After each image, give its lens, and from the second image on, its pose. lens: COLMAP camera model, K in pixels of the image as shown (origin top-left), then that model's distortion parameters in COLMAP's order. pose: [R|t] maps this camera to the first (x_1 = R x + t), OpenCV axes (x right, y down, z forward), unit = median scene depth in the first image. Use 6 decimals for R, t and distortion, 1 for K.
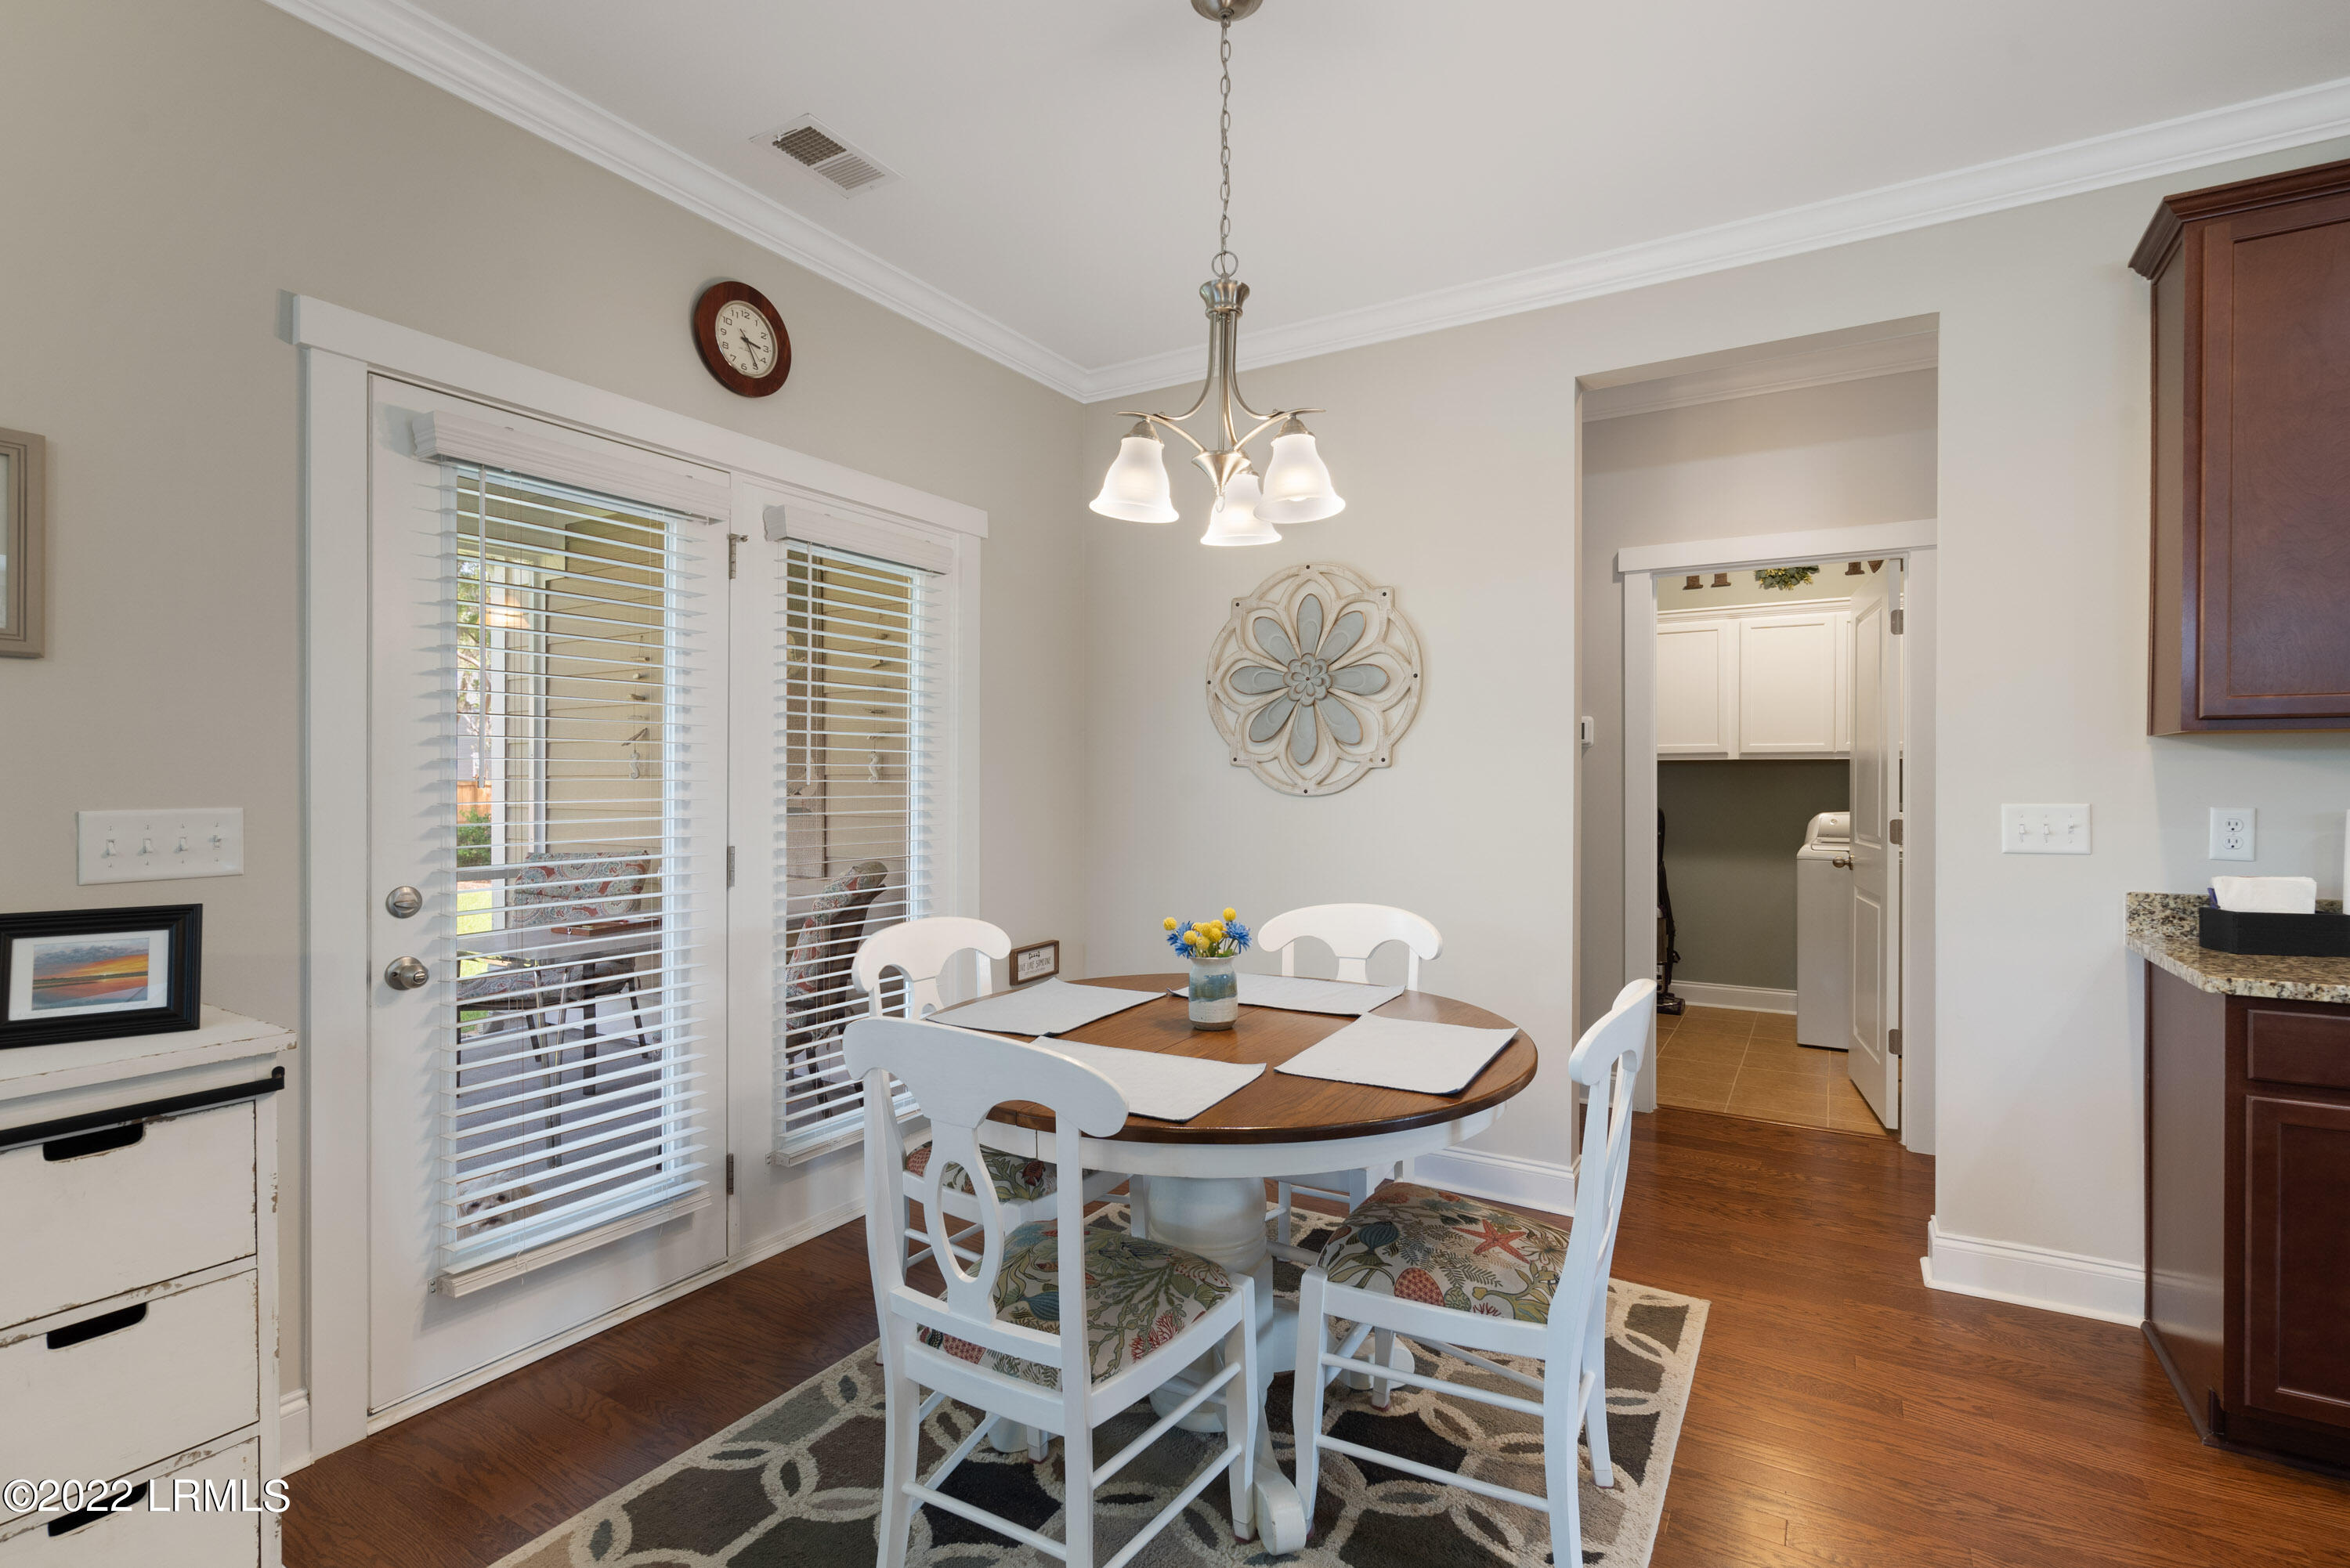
lens RADIAL K [[1082.8, 0, 1177.3], [0, 1082.8, 784.7], [0, 0, 1]] dist [0.003447, 0.001422]
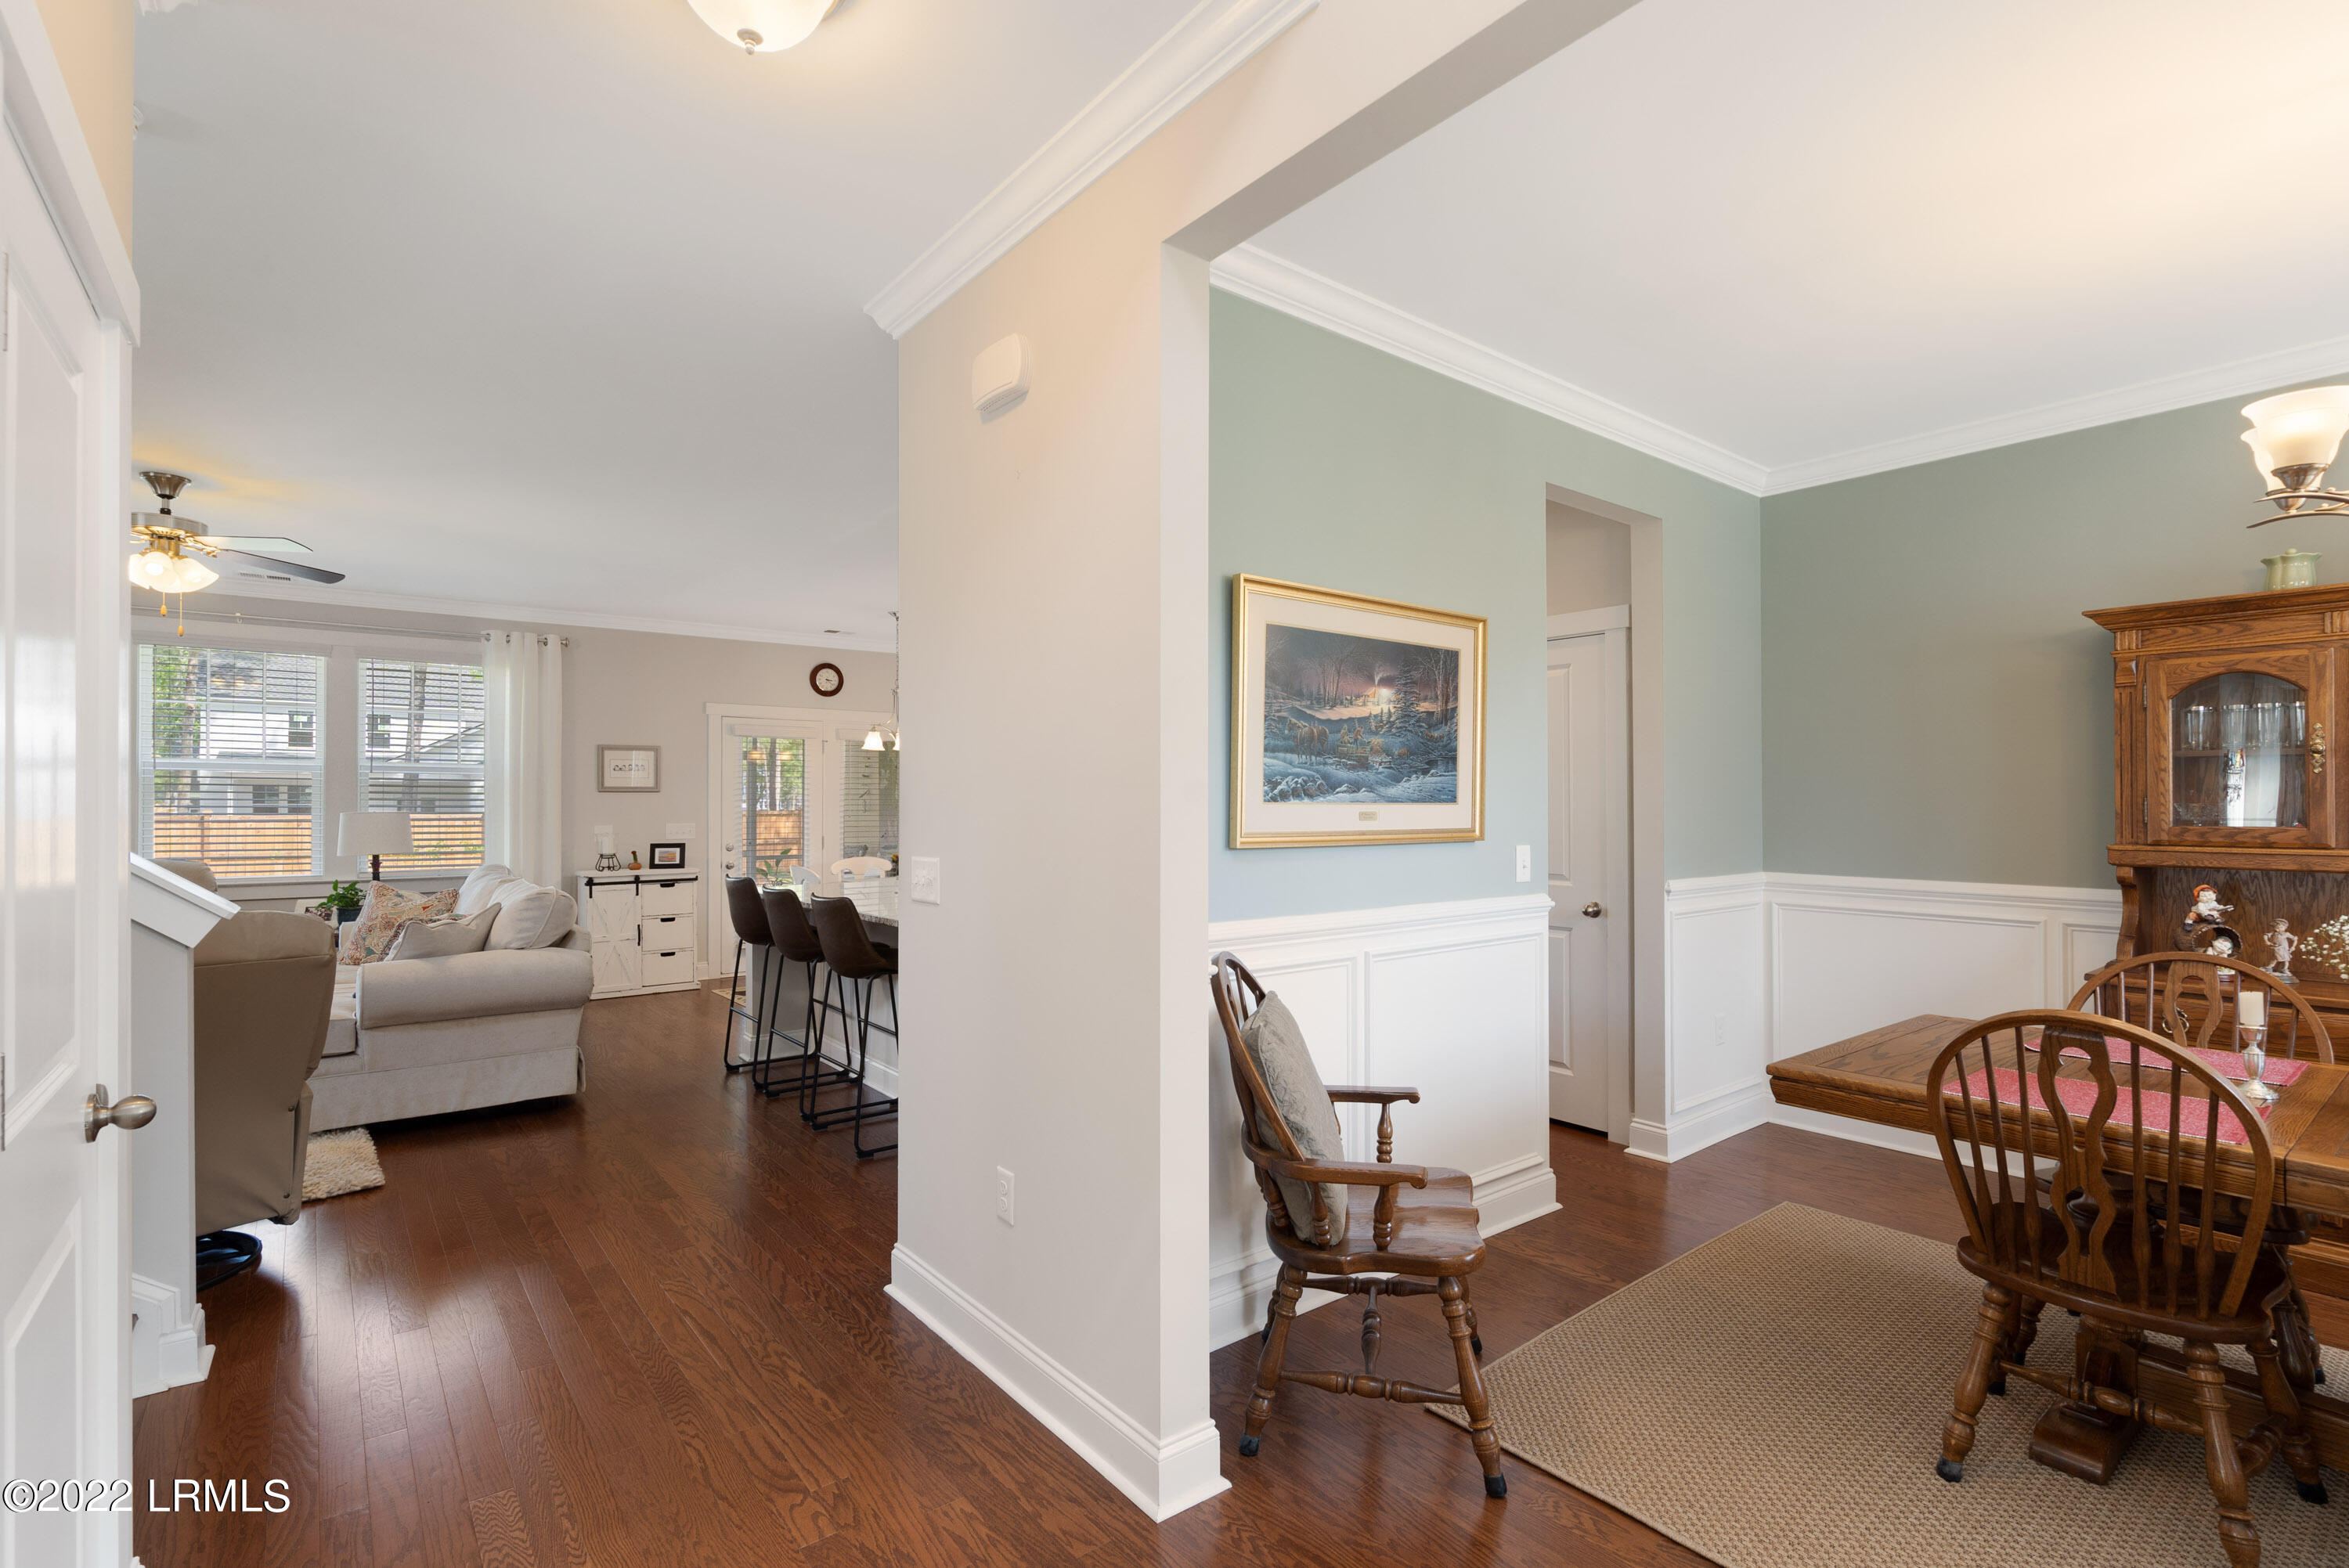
lens RADIAL K [[1082.3, 0, 1180.5], [0, 1082.3, 800.6], [0, 0, 1]] dist [0.003447, 0.001422]
pose [[0.940214, -0.003516, -0.340565, 2.561968], [-0.000406, 0.999934, -0.011446, -0.023572], [0.340583, 0.010900, 0.940151, -2.531631]]
